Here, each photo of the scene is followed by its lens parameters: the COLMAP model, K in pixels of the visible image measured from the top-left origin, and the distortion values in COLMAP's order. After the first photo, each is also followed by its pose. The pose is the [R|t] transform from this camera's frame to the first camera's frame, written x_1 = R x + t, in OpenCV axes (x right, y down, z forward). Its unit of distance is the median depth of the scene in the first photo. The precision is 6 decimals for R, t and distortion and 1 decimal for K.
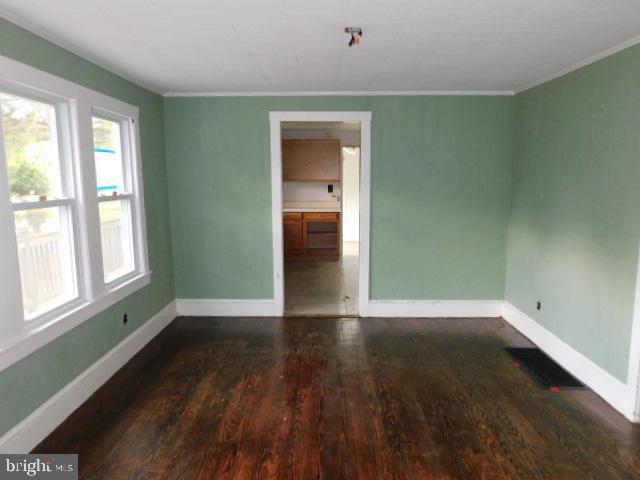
lens RADIAL K [[451.3, 0, 324.0], [0, 451.3, 241.0], [0, 0, 1]] dist [-0.010040, 0.002857]
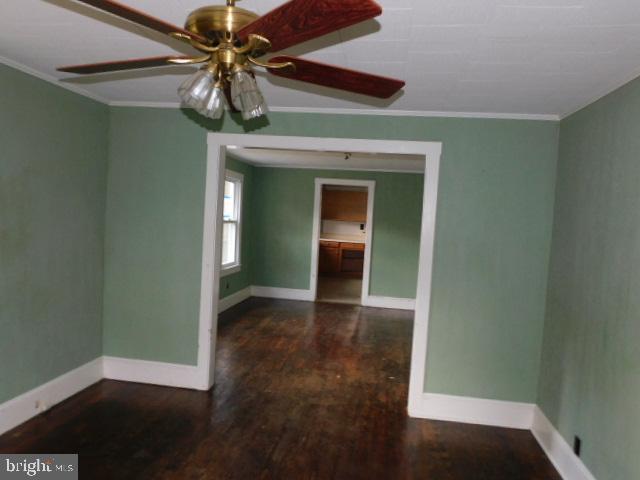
lens RADIAL K [[451.3, 0, 319.3], [0, 451.3, 240.4], [0, 0, 1]] dist [-0.010040, 0.002857]
pose [[0.987946, 0.065237, -0.140381, 0.140916], [-0.077533, 0.993447, -0.083977, 0.085056], [0.133982, 0.093849, 0.986530, -0.623259]]
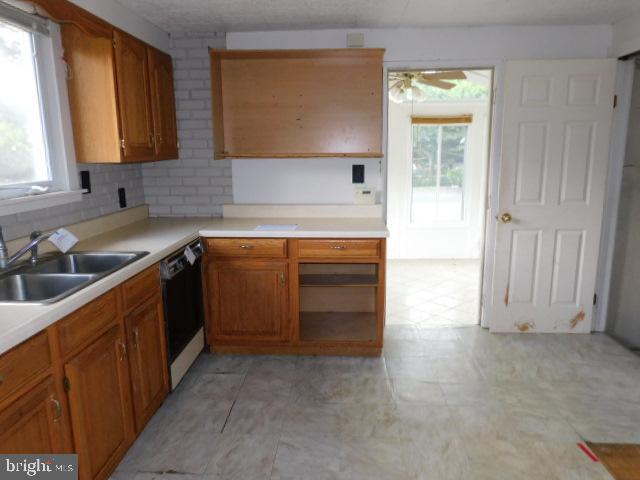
lens RADIAL K [[451.3, 0, 319.3], [0, 451.3, 239.3], [0, 0, 1]] dist [-0.010040, 0.002857]
pose [[0.999149, 0.009777, -0.040069, -0.008428], [-0.007778, 0.998731, 0.049751, -0.133542], [0.040505, -0.049397, 0.997958, 1.012034]]
